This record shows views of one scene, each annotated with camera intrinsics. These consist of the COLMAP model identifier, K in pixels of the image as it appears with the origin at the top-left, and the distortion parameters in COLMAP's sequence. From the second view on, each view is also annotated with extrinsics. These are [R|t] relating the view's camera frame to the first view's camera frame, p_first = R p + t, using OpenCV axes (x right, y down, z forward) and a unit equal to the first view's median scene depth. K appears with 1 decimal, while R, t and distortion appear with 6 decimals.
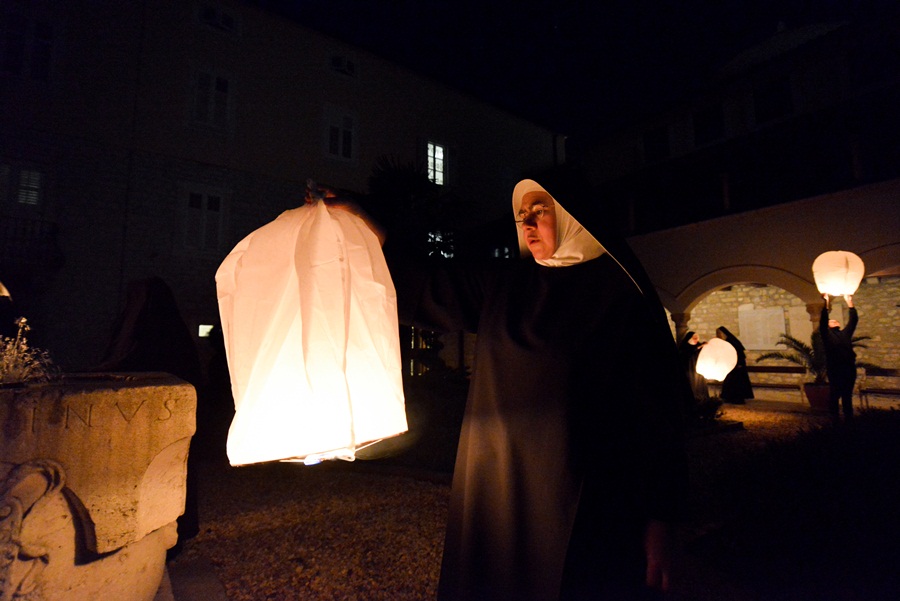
lens RADIAL K [[448.2, 0, 452.9], [0, 448.2, 297.3], [0, 0, 1]] dist [-0.037703, 0.012413]
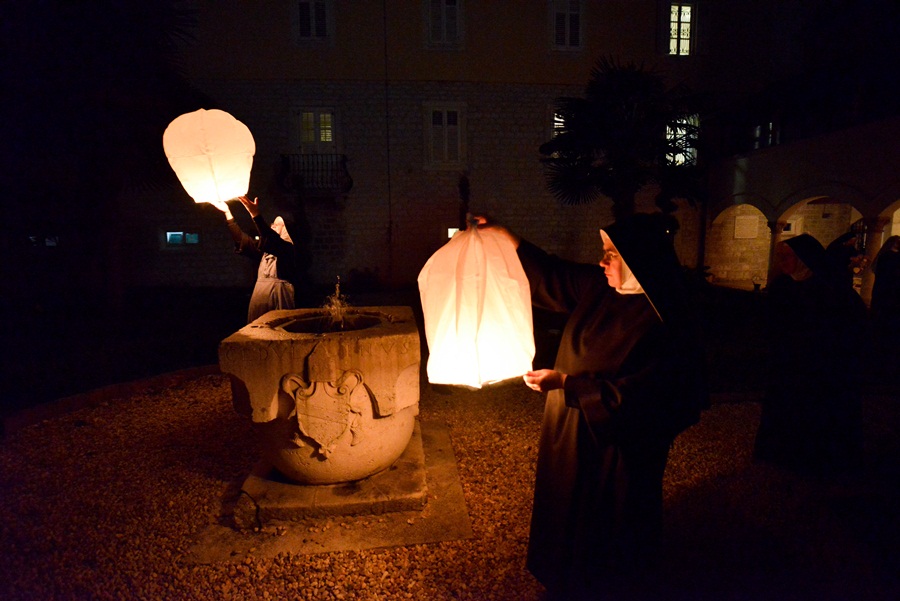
lens RADIAL K [[448.2, 0, 453.4], [0, 448.2, 296.9], [0, 0, 1]] dist [-0.037703, 0.012413]
pose [[0.868269, 0.061863, -0.492221, 0.252201], [0.061270, 0.971226, 0.230145, -0.218799], [0.492295, -0.229986, 0.839495, -0.240269]]
